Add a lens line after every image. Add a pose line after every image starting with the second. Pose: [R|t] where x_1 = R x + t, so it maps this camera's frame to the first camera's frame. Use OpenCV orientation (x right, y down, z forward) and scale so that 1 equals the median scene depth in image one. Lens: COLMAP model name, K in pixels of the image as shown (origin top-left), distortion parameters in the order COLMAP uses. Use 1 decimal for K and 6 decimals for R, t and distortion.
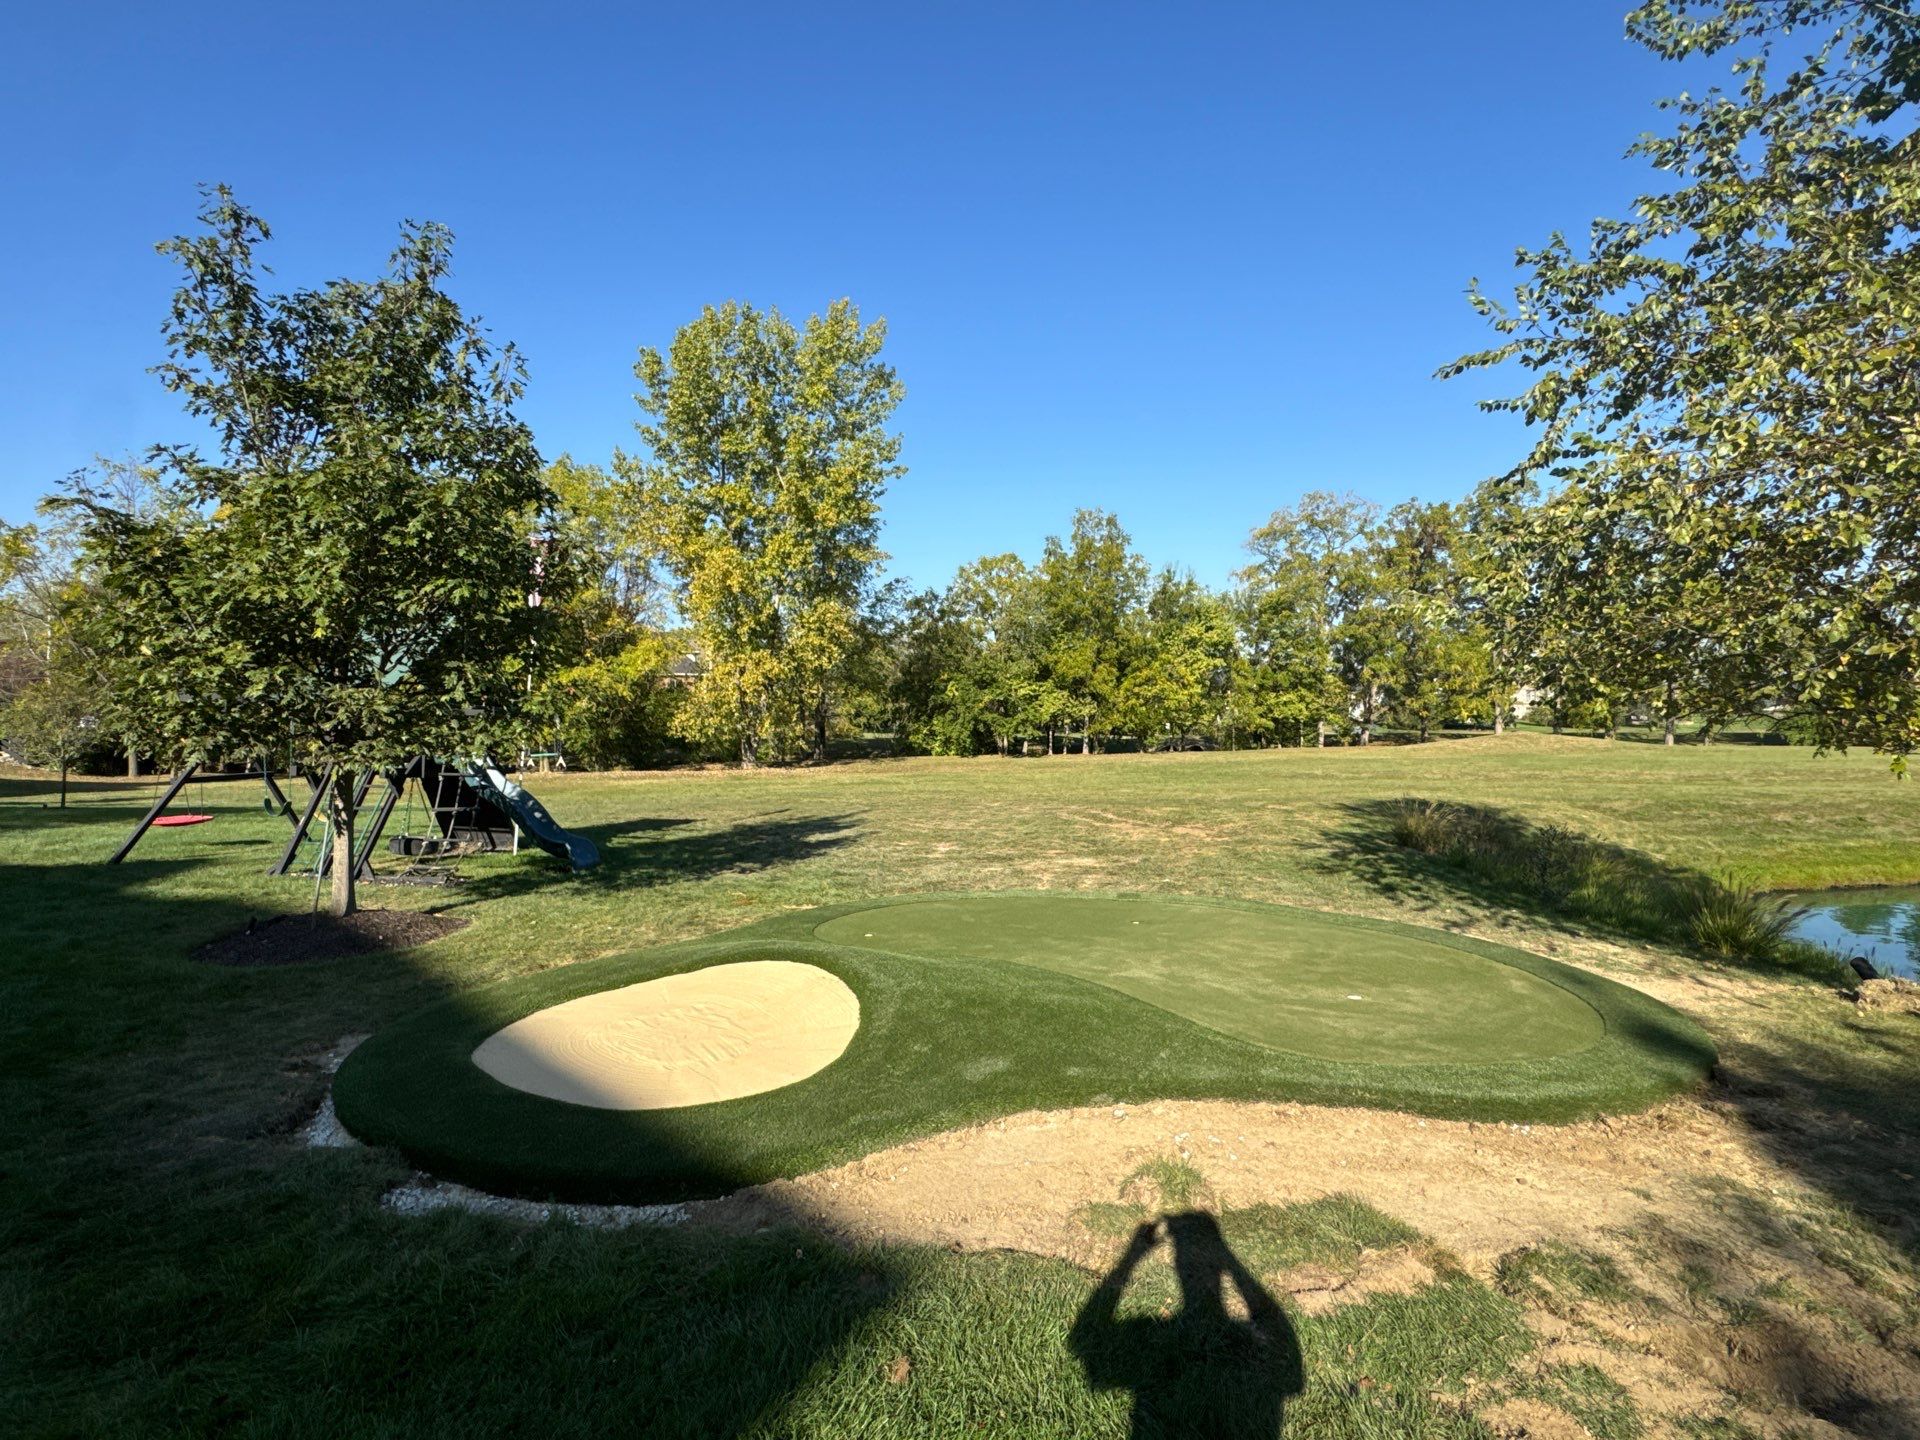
lens RADIAL K [[954.2, 0, 960.9], [0, 954.2, 718.2], [0, 0, 1]] dist [-0.003147, -0.001903]
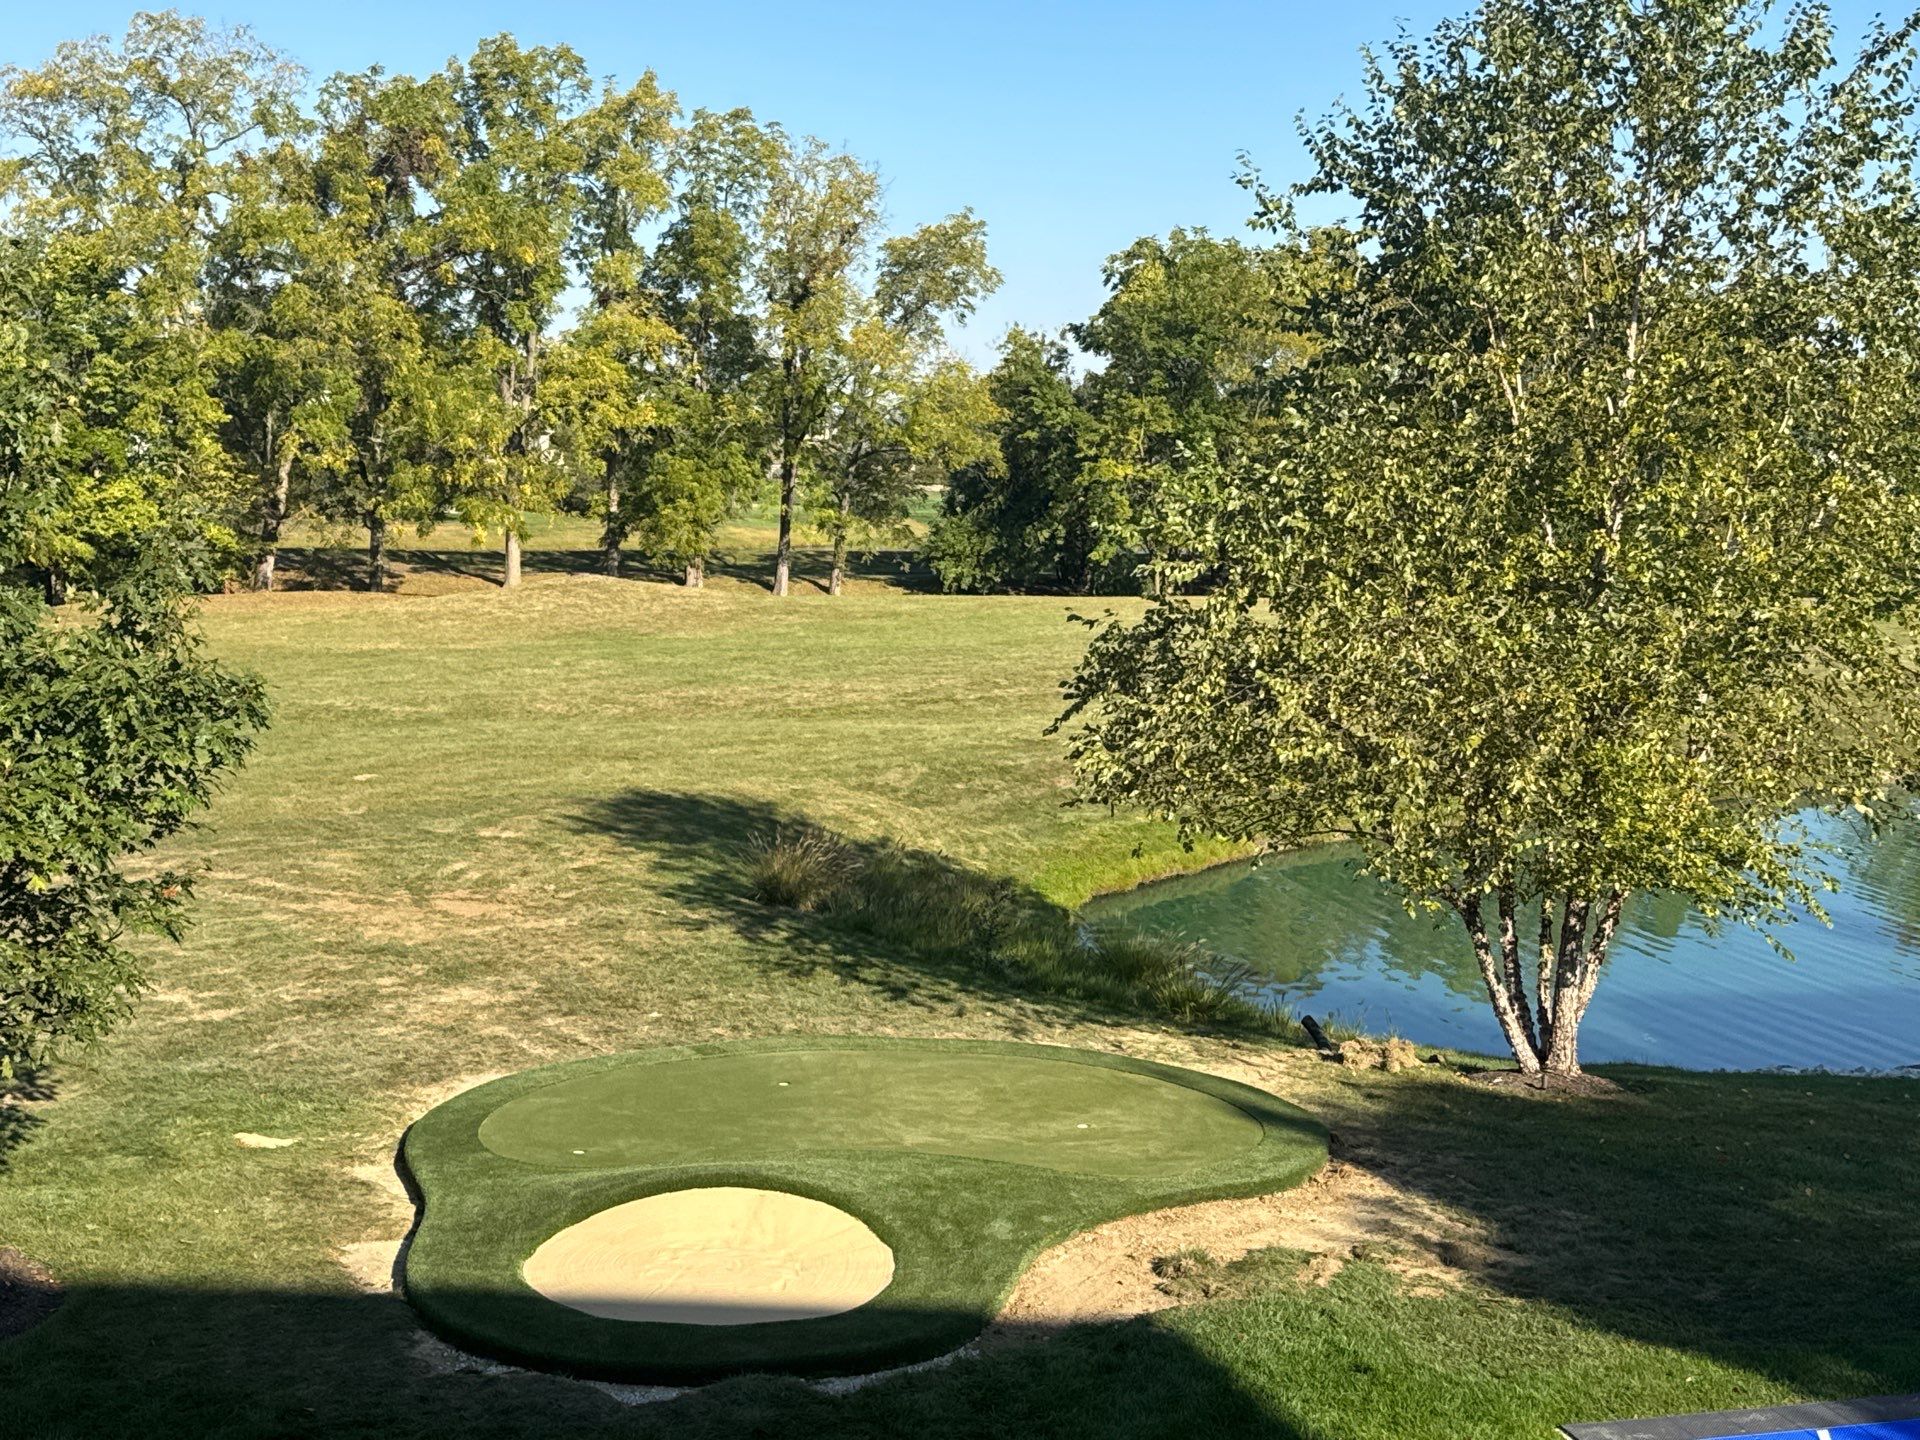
lens RADIAL K [[2322.3, 0, 966.9], [0, 2322.3, 706.0], [0, 0, 1]] dist [0.118270, 0.000000]
pose [[0.725809, -0.043428, 0.686524, -0.199247], [-0.031237, 0.994895, 0.095959, -0.059376], [-0.687187, -0.091093, 0.720747, -0.110515]]
